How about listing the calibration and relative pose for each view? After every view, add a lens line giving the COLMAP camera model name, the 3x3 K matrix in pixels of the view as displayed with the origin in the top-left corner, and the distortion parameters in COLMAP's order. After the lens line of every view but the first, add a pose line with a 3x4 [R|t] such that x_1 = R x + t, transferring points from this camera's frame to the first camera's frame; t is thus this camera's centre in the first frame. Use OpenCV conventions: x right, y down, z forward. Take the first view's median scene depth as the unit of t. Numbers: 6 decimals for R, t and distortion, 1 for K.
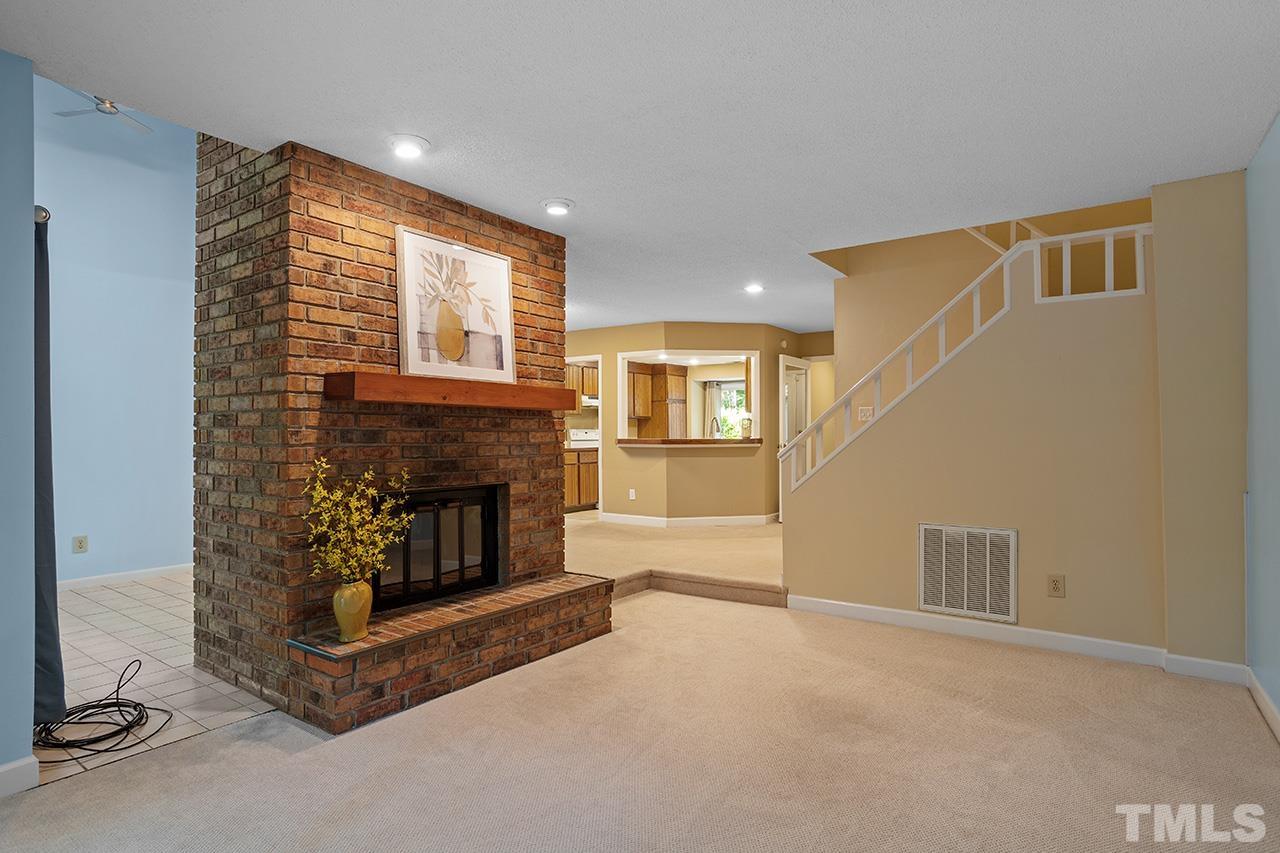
lens RADIAL K [[671.0, 0, 640.0], [0, 671.0, 426.5], [0, 0, 1]] dist [-0.005834, -0.000370]
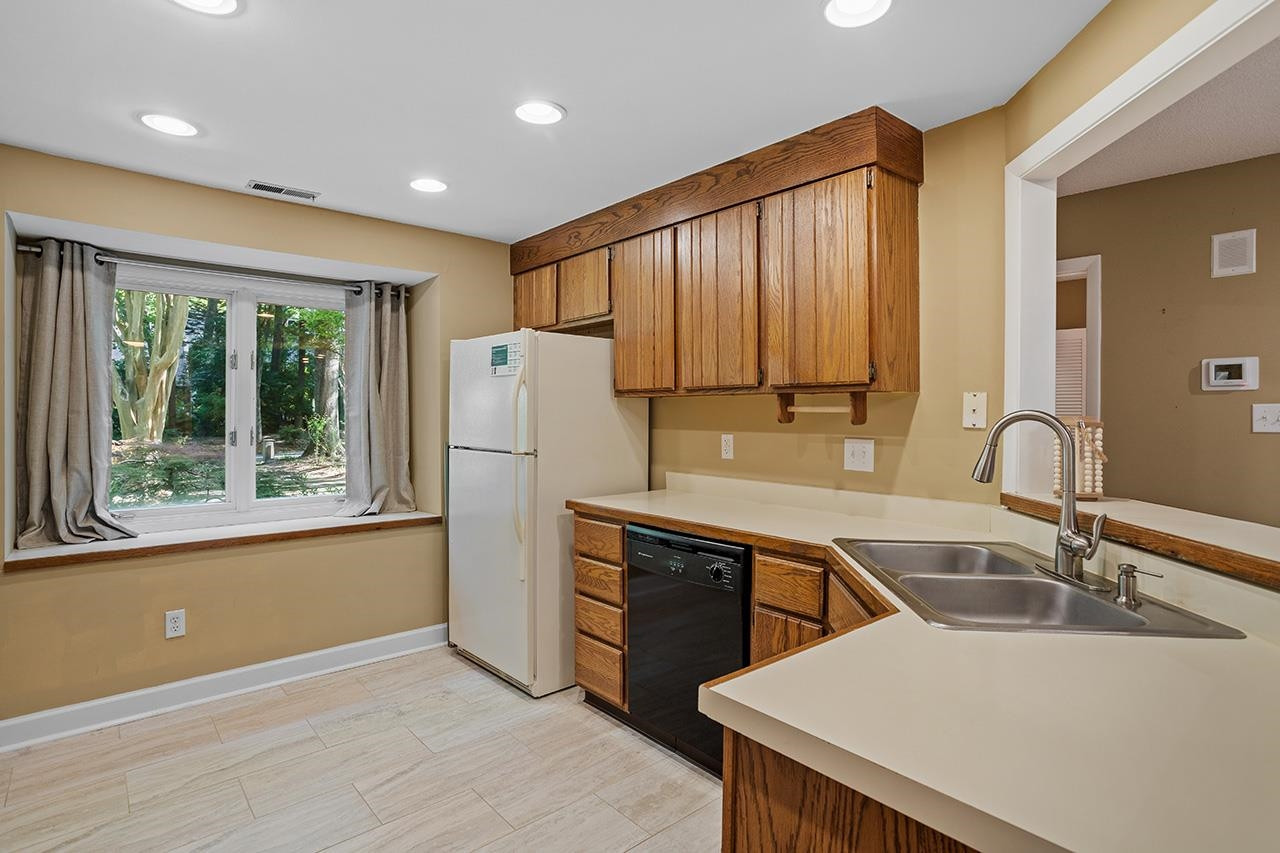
lens RADIAL K [[648.4, 0, 636.4], [0, 648.4, 410.1], [0, 0, 1]] dist [-0.050188, 0.028097]
pose [[0.240052, 0.006502, 0.970738, -0.077428], [-0.016356, 0.999863, -0.002653, -0.008497], [-0.970622, -0.015240, 0.240126, 0.794681]]
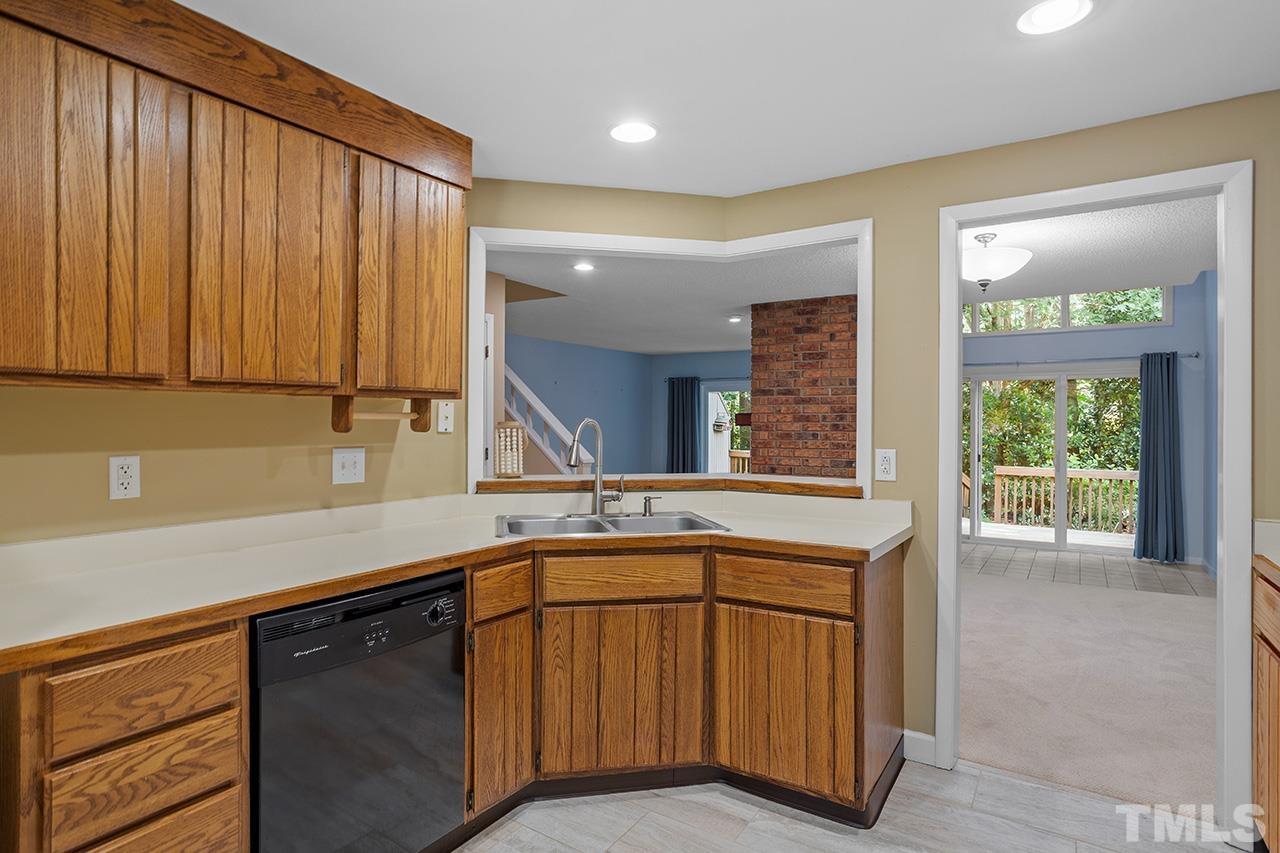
lens RADIAL K [[671.0, 0, 640.0], [0, 671.0, 426.5], [0, 0, 1]] dist [-0.005834, -0.000370]
pose [[-0.999626, -0.005745, -0.026749, 0.069350], [-0.005734, 0.999983, -0.000494, -0.007664], [0.026751, -0.000341, -0.999642, 0.984144]]
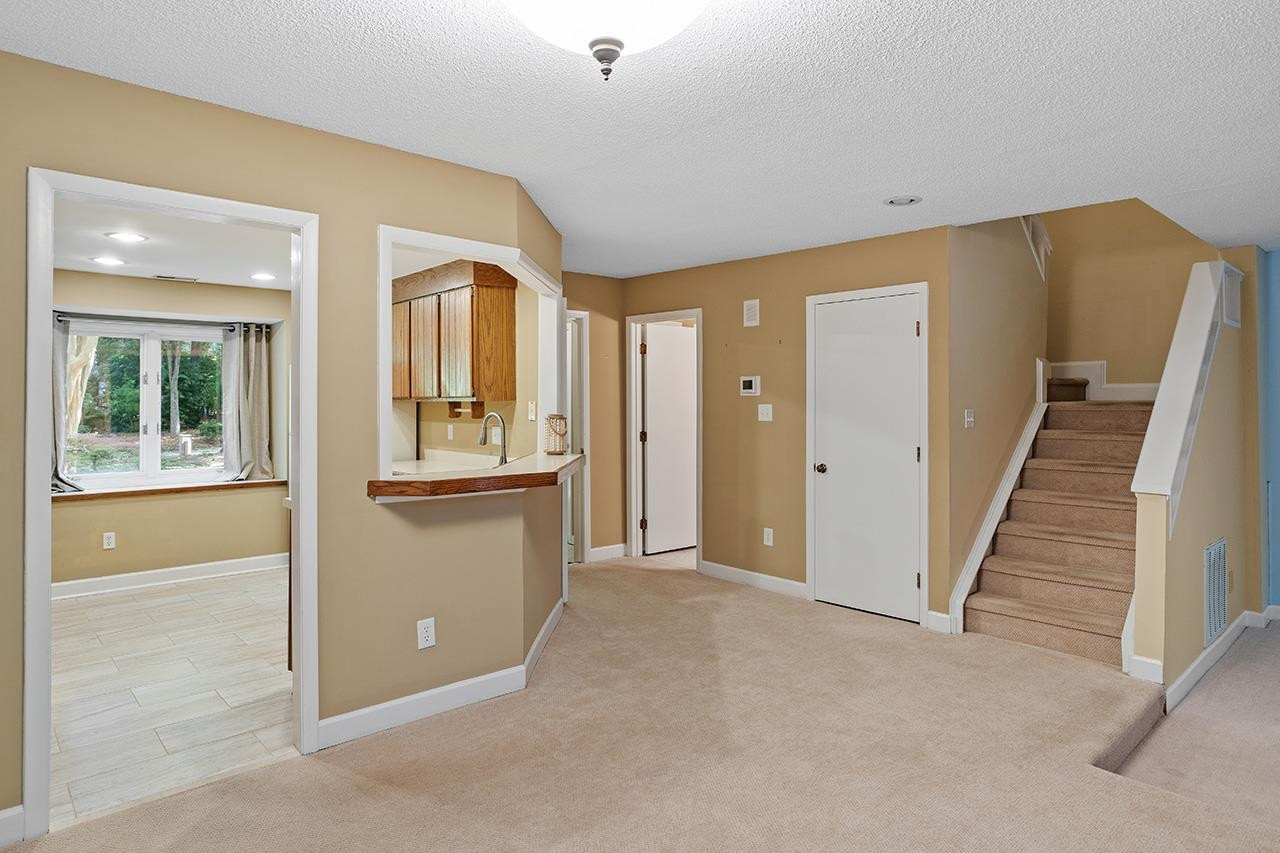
lens RADIAL K [[751.7, 0, 634.2], [0, 751.7, 394.7], [0, 0, 1]] dist [-0.006239, 0.000410]
pose [[0.229295, 0.011264, 0.973292, -0.273174], [-0.010065, 0.999907, -0.009200, -0.016383], [-0.973305, -0.007686, 0.229387, 0.587650]]
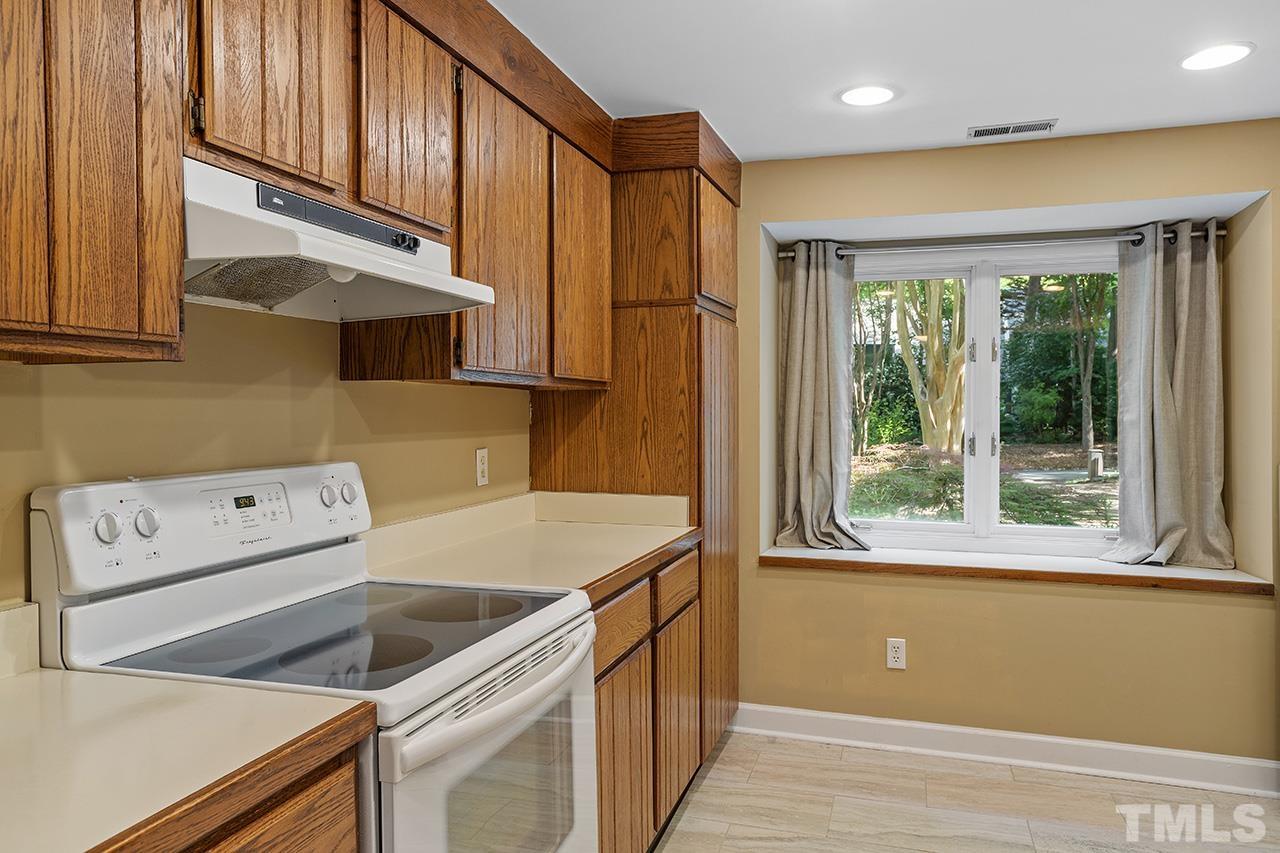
lens RADIAL K [[870.5, 0, 635.4], [0, 870.5, 415.3], [0, 0, 1]] dist [-0.030462, 0.055610]
pose [[0.954629, 0.003457, 0.297779, -0.055085], [-0.009007, 0.999810, 0.017268, -0.009427], [-0.297663, -0.019166, 0.954479, 0.770359]]
